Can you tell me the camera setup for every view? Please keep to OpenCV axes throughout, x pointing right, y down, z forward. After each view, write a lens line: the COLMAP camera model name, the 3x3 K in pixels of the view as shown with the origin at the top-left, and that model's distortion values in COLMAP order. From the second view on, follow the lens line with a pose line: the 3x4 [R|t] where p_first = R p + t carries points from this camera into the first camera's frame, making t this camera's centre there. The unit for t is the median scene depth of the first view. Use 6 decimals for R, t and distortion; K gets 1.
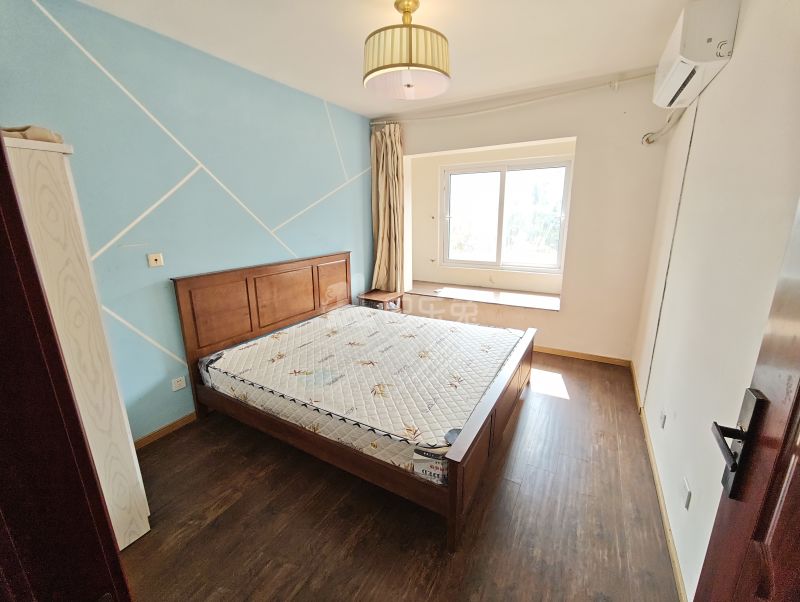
lens RADIAL K [[336.6, 0, 397.3], [0, 336.6, 296.2], [0, 0, 1]] dist [-0.001772, 0.000525]
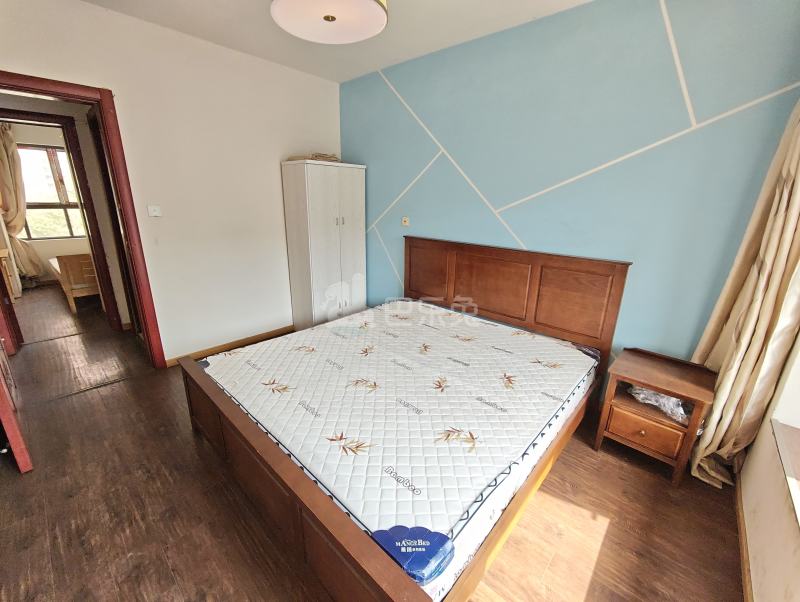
lens RADIAL K [[336.6, 0, 397.3], [0, 336.6, 296.2], [0, 0, 1]] dist [-0.001772, 0.000525]
pose [[-0.211684, 0.290890, -0.933045, 0.647594], [-0.244931, 0.908425, 0.338782, -0.249584], [0.946150, 0.300246, -0.121051, 1.020901]]
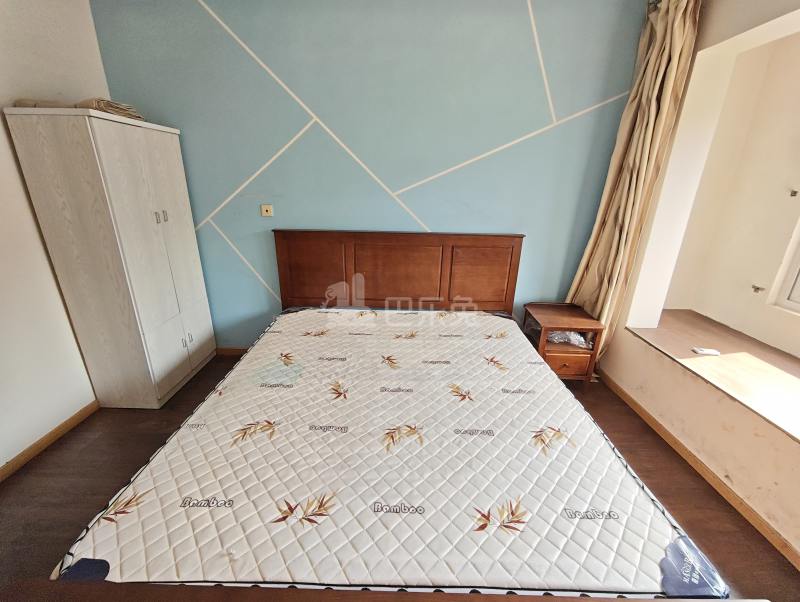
lens RADIAL K [[336.6, 0, 397.3], [0, 336.6, 296.2], [0, 0, 1]] dist [-0.001772, 0.000525]
pose [[0.502995, 0.306663, -0.808056, 0.422944], [-0.231221, 0.948604, 0.216072, -0.148640], [0.832786, 0.078156, 0.548050, 0.625510]]
